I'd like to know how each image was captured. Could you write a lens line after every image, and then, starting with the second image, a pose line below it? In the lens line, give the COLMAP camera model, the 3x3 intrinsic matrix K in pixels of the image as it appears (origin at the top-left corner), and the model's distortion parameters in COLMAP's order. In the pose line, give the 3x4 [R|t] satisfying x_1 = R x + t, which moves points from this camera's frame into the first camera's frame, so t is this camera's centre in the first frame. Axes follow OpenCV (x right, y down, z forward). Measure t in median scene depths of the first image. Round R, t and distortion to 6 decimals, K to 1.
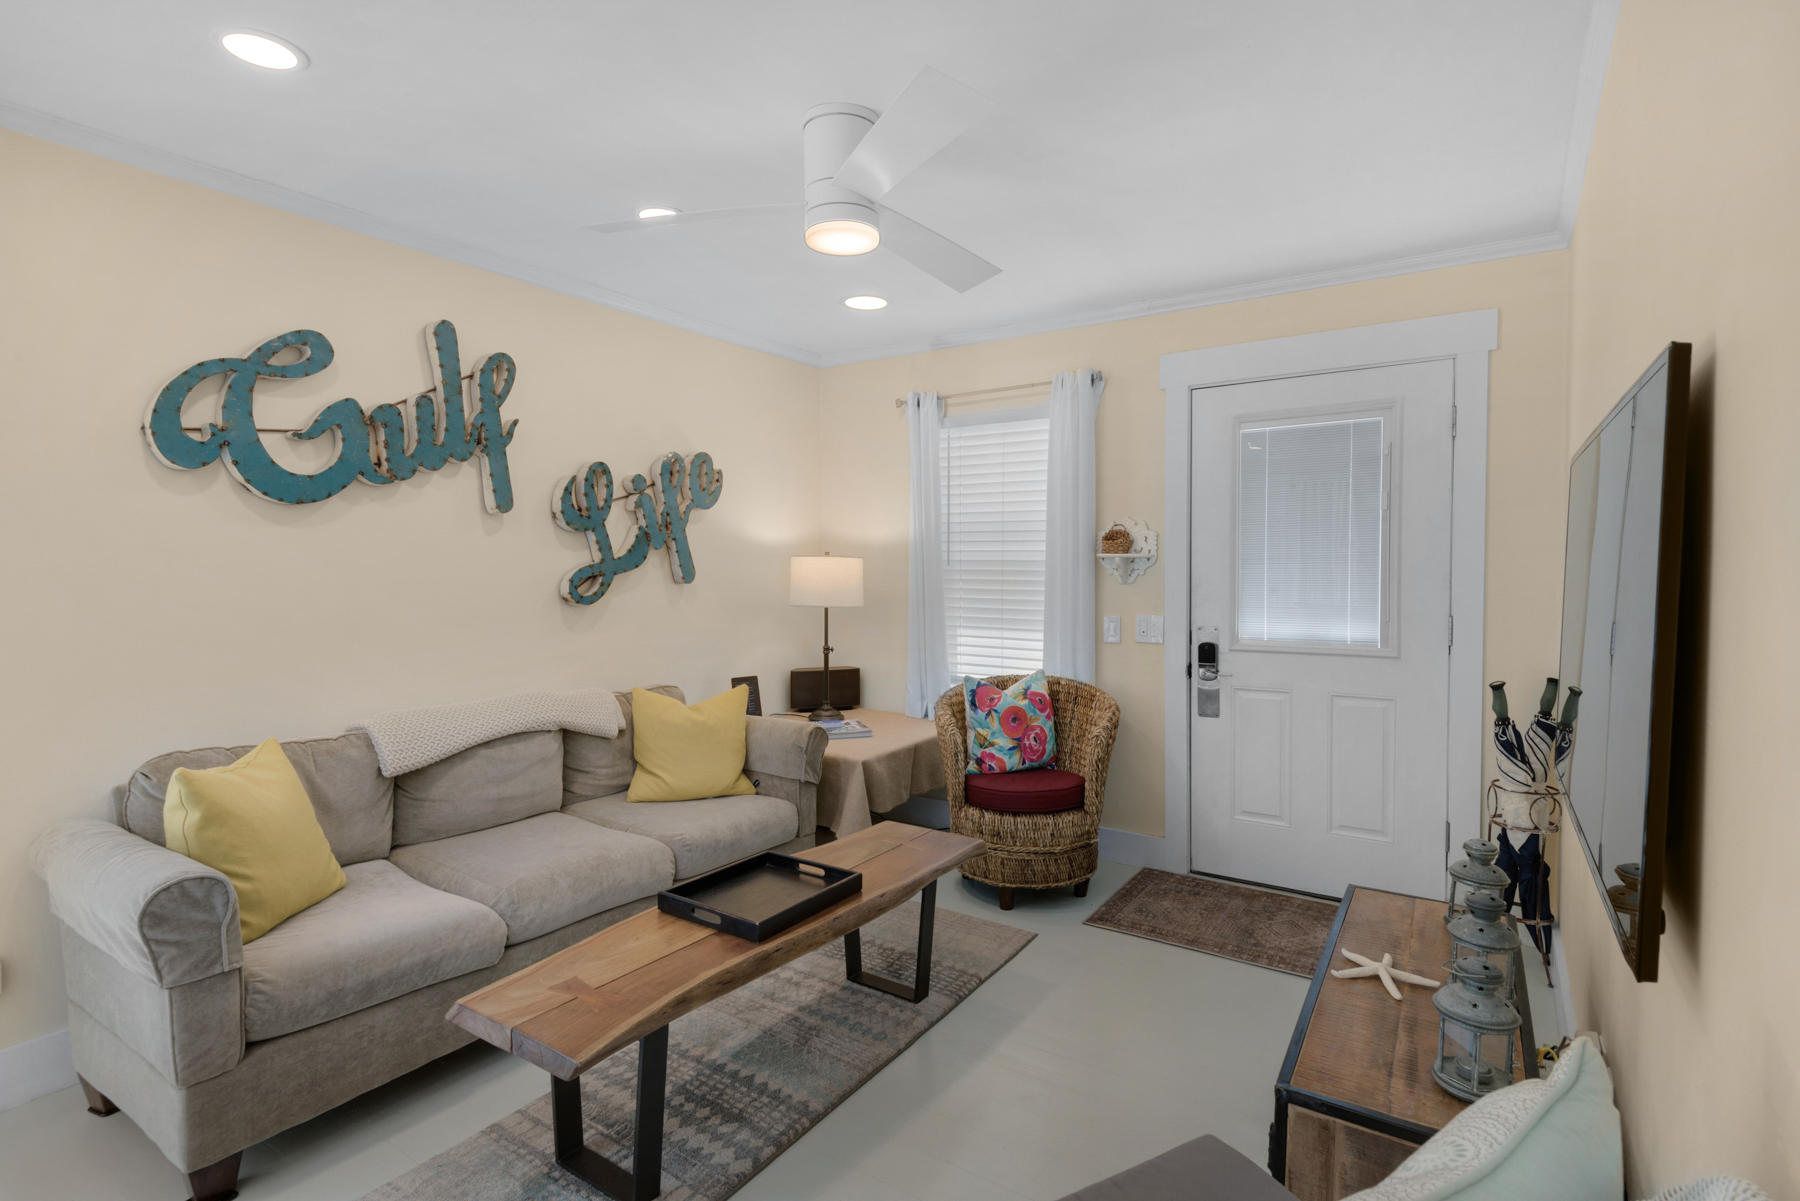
lens RADIAL K [[876.4, 0, 900.0], [0, 876.4, 600.5], [0, 0, 1]] dist [0.038219, -0.000099]
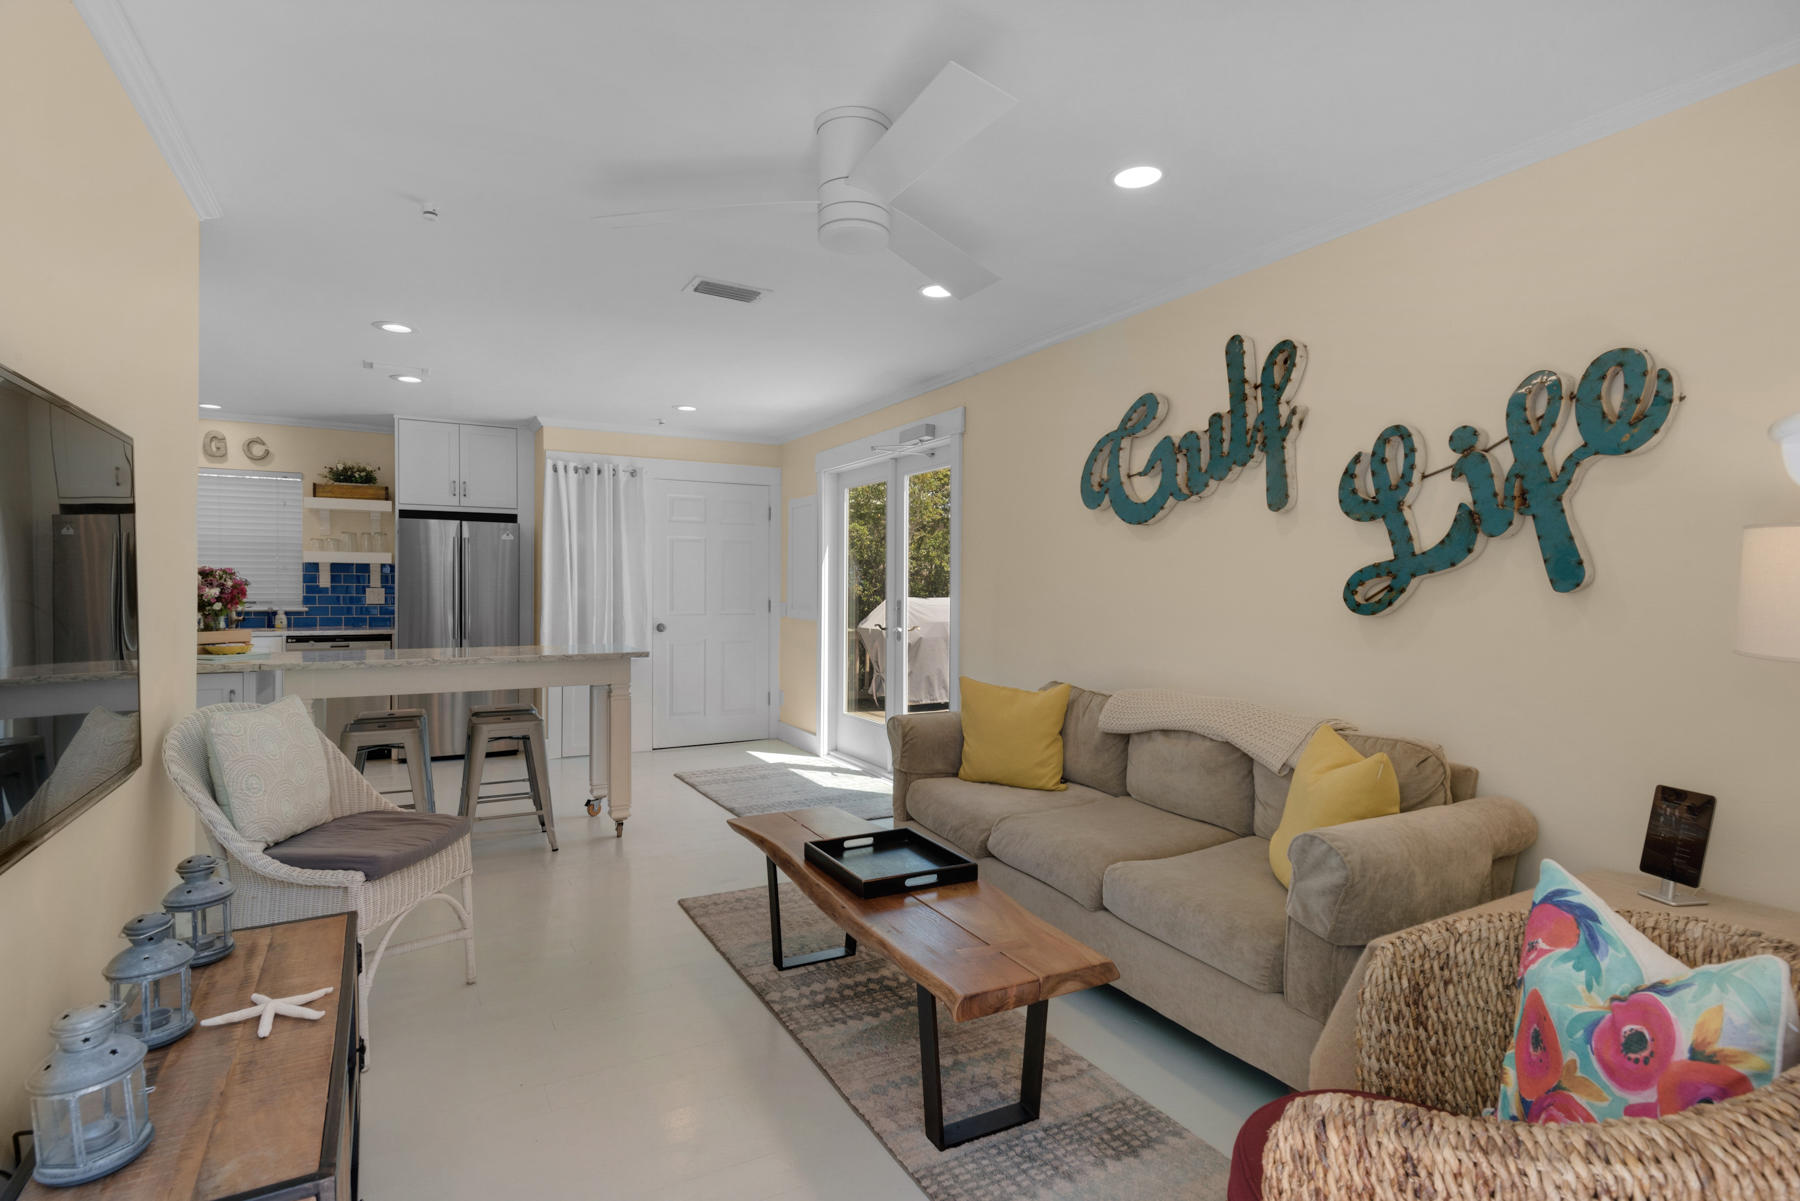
lens RADIAL K [[876.4, 0, 900.0], [0, 876.4, 600.5], [0, 0, 1]] dist [0.038219, -0.000099]
pose [[-0.449386, 0.021733, -0.893073, 0.520797], [-0.030590, 0.998743, 0.039697, -0.025808], [0.892814, 0.045158, -0.448157, 0.961086]]
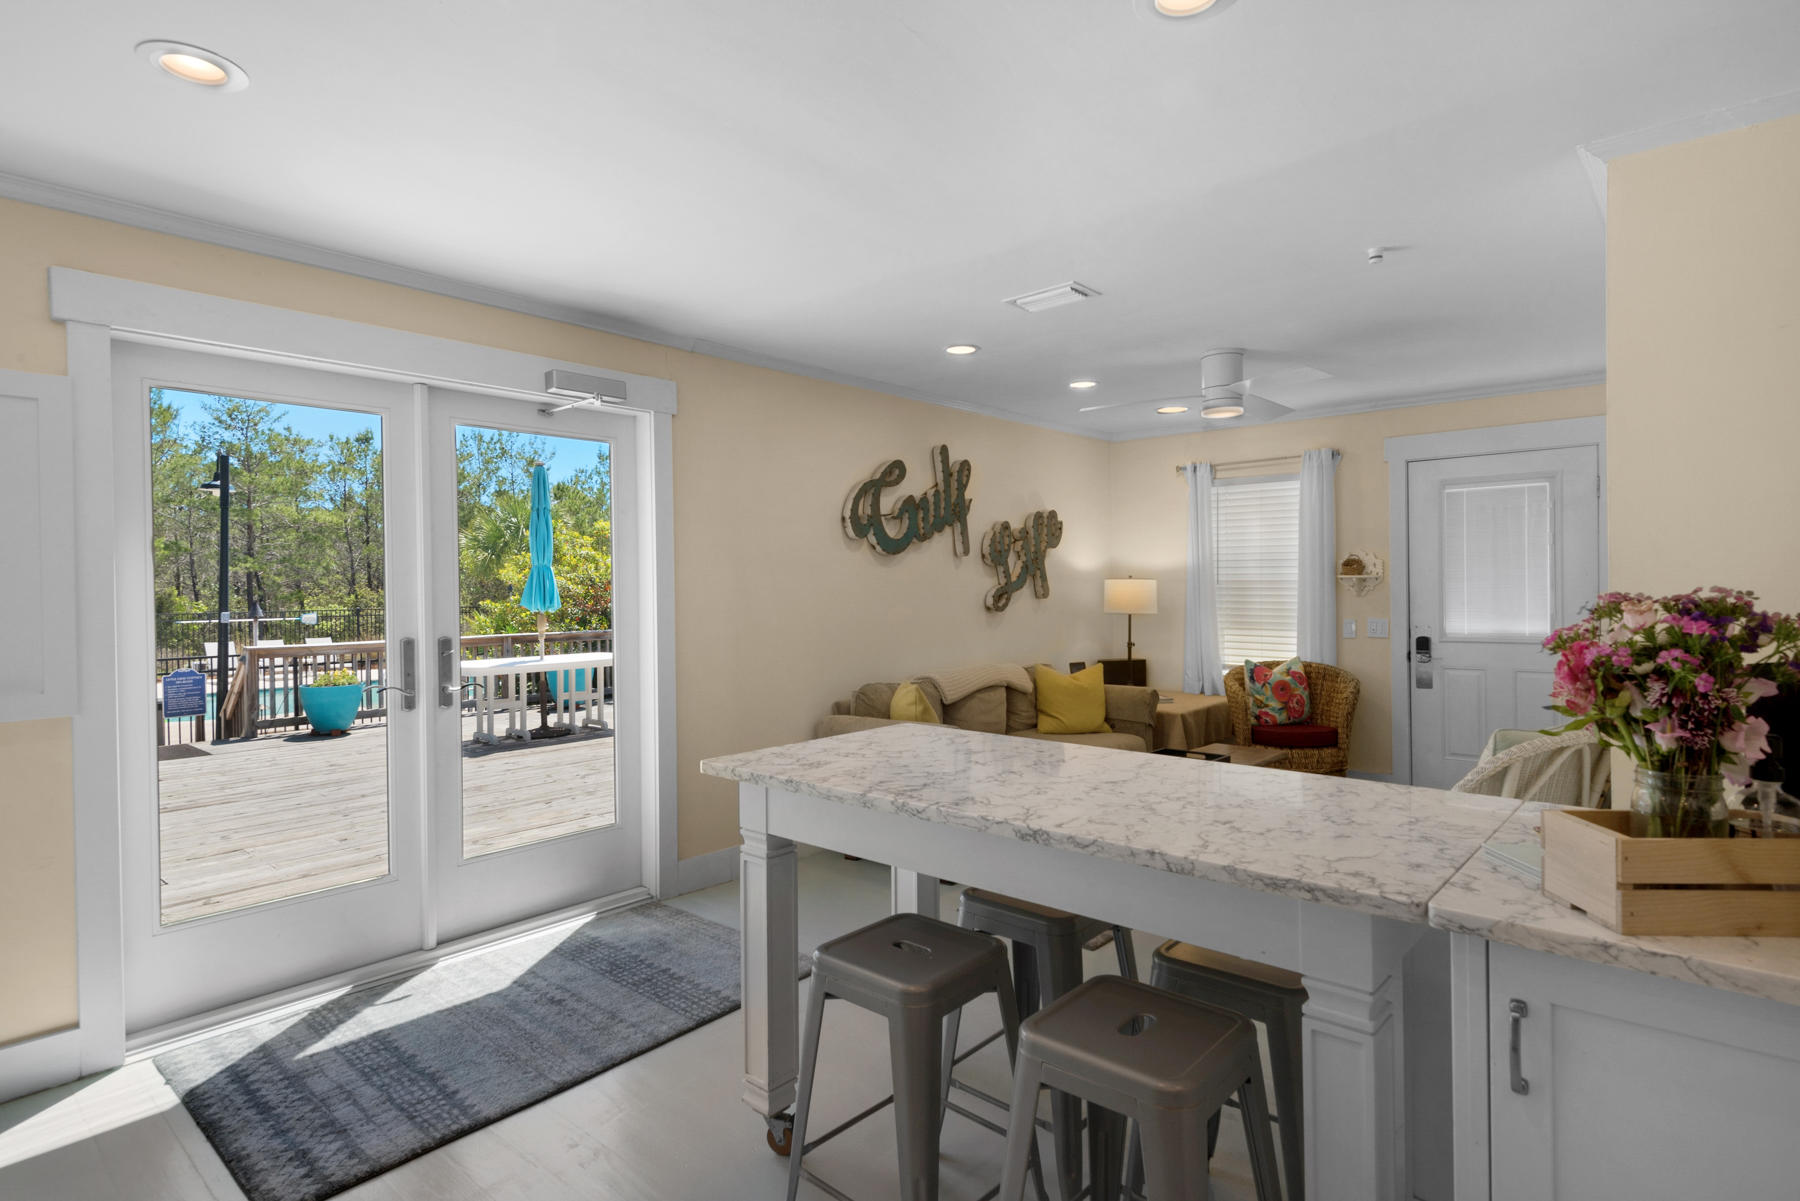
lens RADIAL K [[968.3, 0, 900.0], [0, 968.3, 600.5], [0, 0, 1]] dist [0.053288, -0.000195]
pose [[0.992482, -0.006888, -0.122199, -0.314901], [0.003845, 0.999677, -0.025120, 0.027132], [0.122333, 0.024462, 0.992188, -0.728580]]
